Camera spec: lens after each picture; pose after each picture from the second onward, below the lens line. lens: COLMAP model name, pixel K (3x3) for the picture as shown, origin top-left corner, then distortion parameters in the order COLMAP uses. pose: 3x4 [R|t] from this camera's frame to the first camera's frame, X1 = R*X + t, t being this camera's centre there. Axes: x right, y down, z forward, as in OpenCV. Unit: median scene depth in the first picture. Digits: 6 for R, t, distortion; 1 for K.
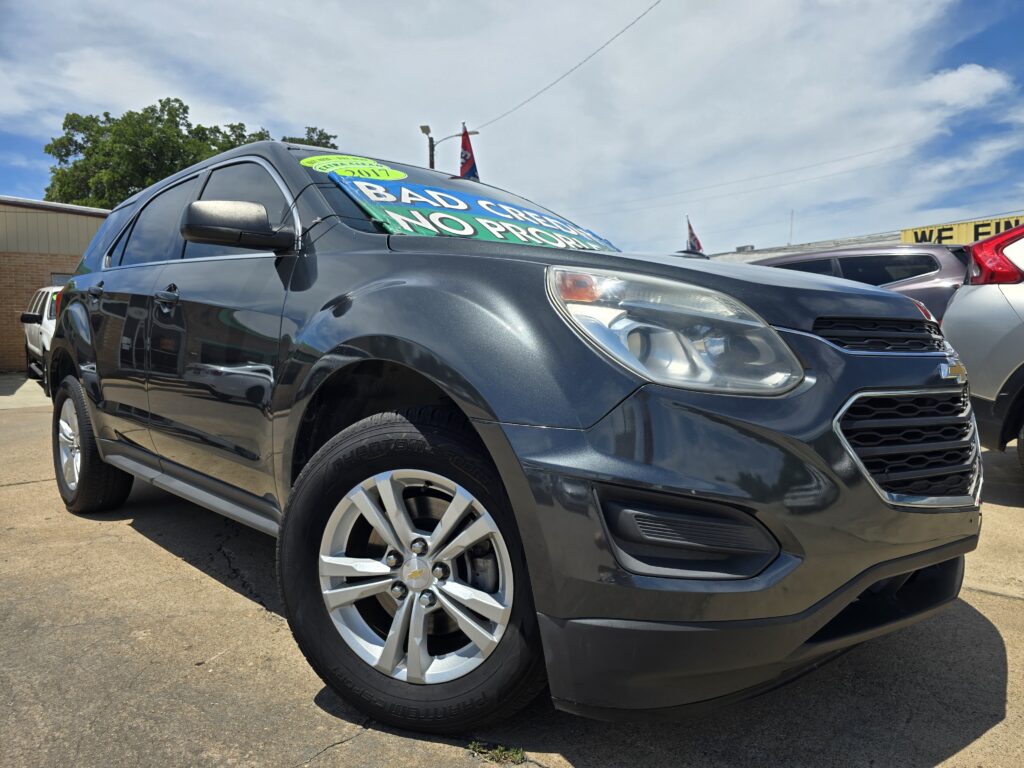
lens RADIAL K [[695.9, 0, 533.4], [0, 695.9, 407.2], [0, 0, 1]] dist [0.022198, -0.028020]
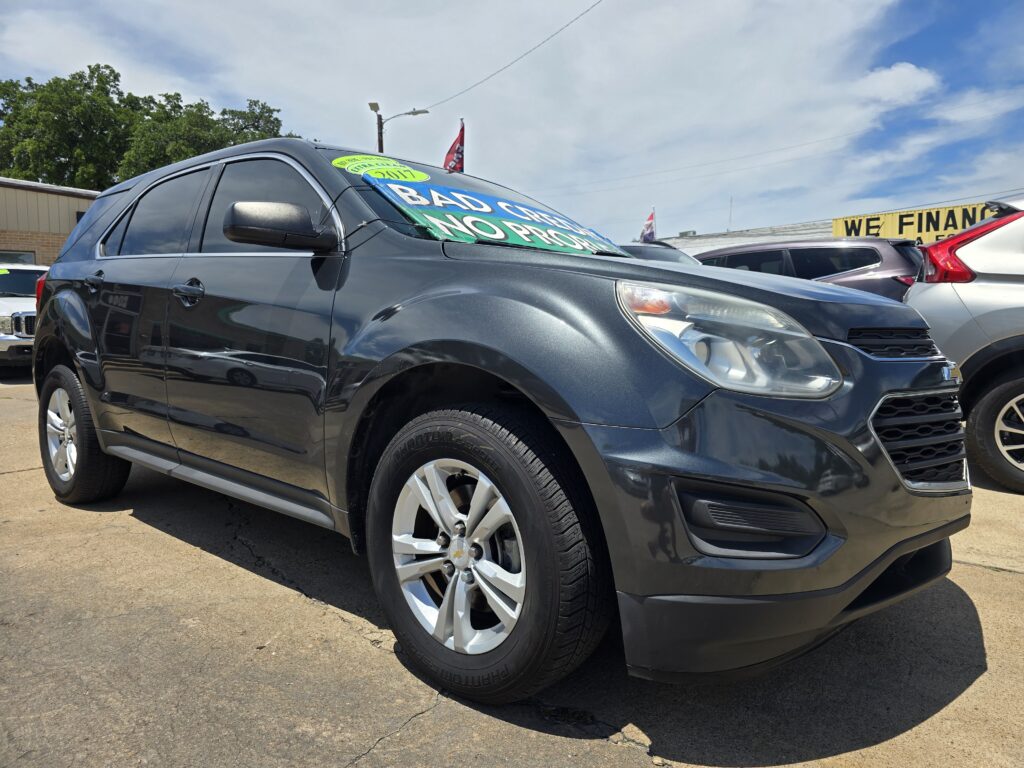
lens RADIAL K [[695.9, 0, 522.1], [0, 695.9, 411.3], [0, 0, 1]] dist [0.022198, -0.028020]
pose [[0.995956, -0.006033, 0.089639, -0.157119], [0.002563, 0.999245, 0.038776, -0.026377], [-0.089805, -0.038390, 0.995219, -0.064234]]
